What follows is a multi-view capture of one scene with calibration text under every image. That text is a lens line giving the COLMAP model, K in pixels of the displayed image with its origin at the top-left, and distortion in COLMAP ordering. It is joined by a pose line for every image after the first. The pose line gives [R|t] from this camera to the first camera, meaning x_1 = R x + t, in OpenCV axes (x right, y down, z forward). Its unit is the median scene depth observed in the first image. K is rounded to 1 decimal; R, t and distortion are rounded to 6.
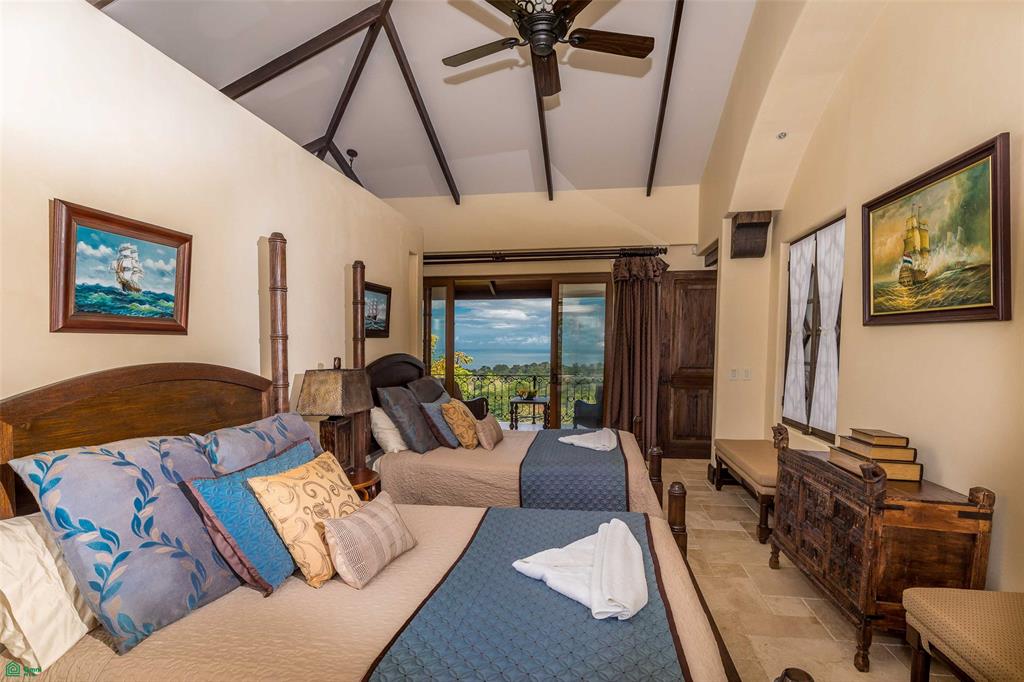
lens RADIAL K [[510.2, 0, 512.0], [0, 510.2, 341.0], [0, 0, 1]] dist [-0.000152, -0.000027]
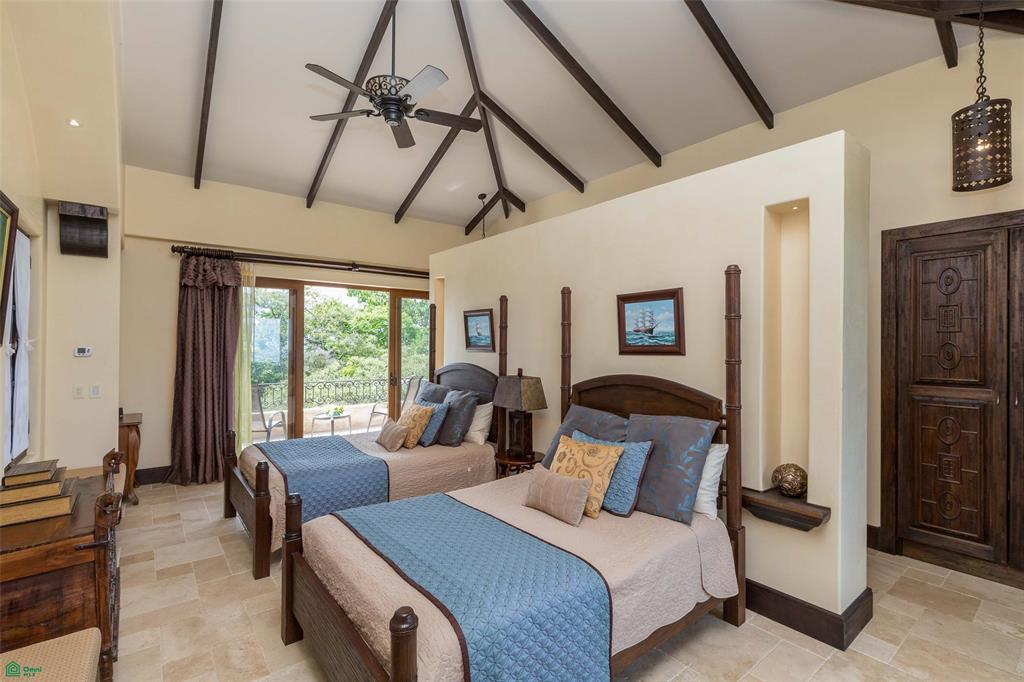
lens RADIAL K [[468.5, 0, 512.0], [0, 468.5, 341.0], [0, 0, 1]] dist [0.000589, 0.000116]
pose [[-0.682010, -0.006807, -0.731311, 0.884438], [0.001491, 0.999942, -0.010698, -0.042555], [0.731341, -0.008386, -0.681960, 2.648404]]
